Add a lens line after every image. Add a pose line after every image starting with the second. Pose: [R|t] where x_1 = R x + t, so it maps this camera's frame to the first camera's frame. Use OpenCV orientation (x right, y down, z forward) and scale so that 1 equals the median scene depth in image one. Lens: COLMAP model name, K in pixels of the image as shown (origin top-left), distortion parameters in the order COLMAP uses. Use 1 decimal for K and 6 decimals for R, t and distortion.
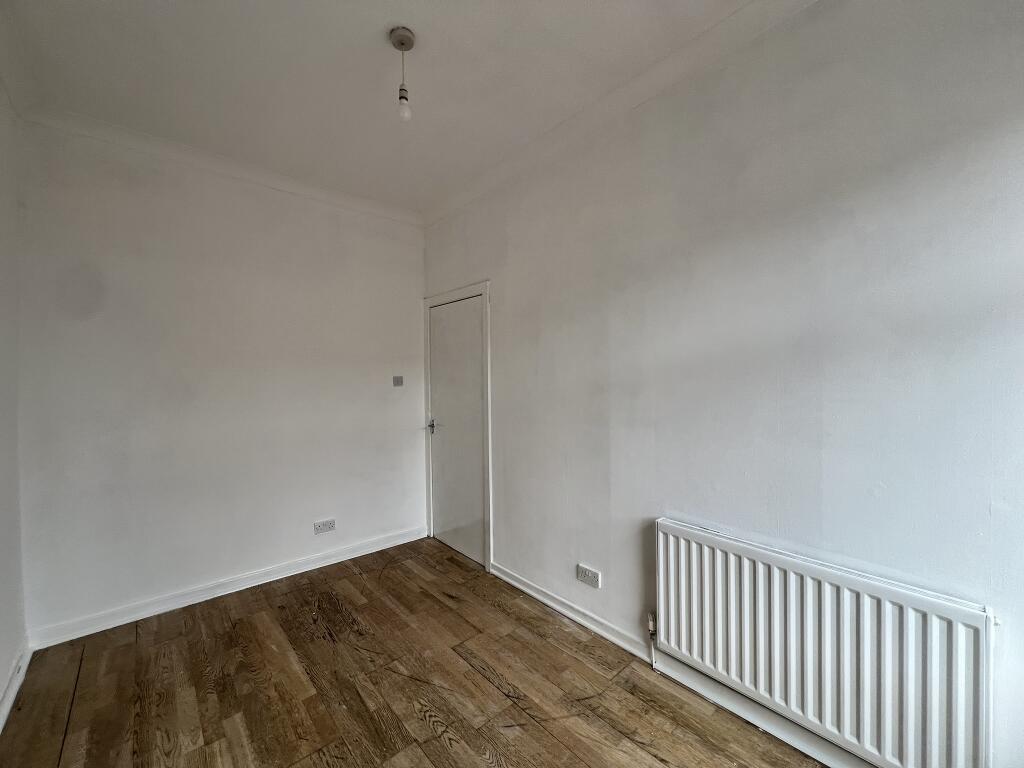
lens RADIAL K [[409.0, 0, 511.6], [0, 409.0, 380.2], [0, 0, 1]] dist [0.000495, 0.000030]
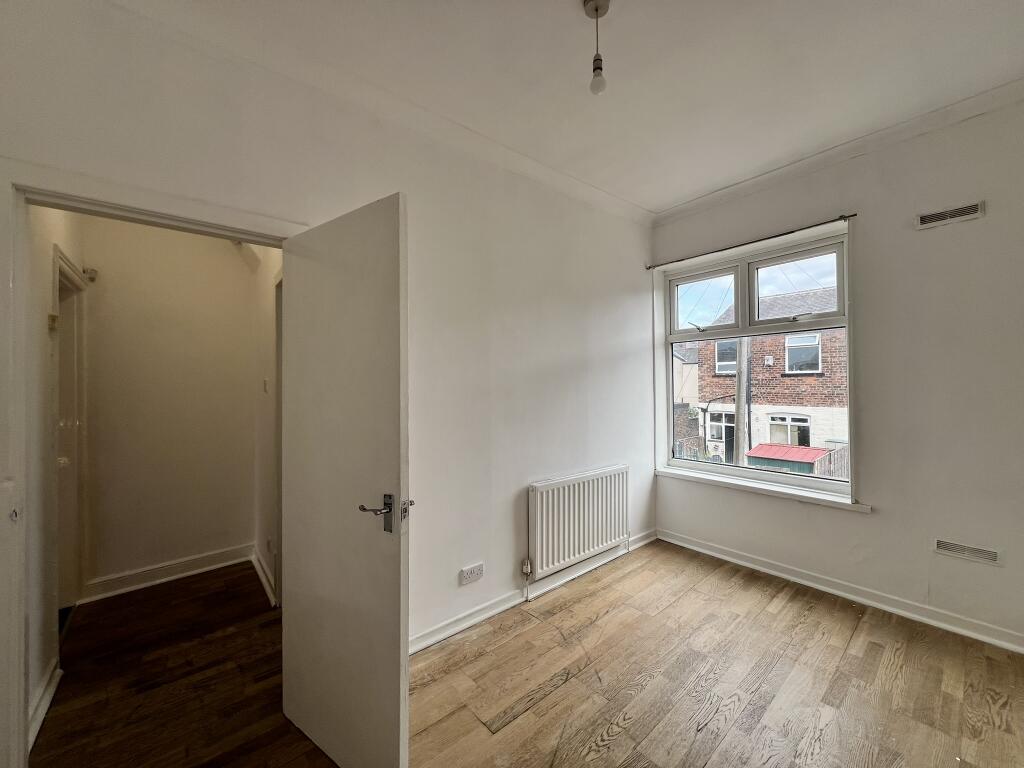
lens RADIAL K [[411.8, 0, 511.3], [0, 411.8, 382.1], [0, 0, 1]] dist [0.000952, 0.000454]
pose [[0.018791, 0.013285, 0.999735, -1.058212], [0.019148, 0.999724, -0.013645, 0.013962], [-0.999640, 0.019399, 0.018531, 1.080119]]
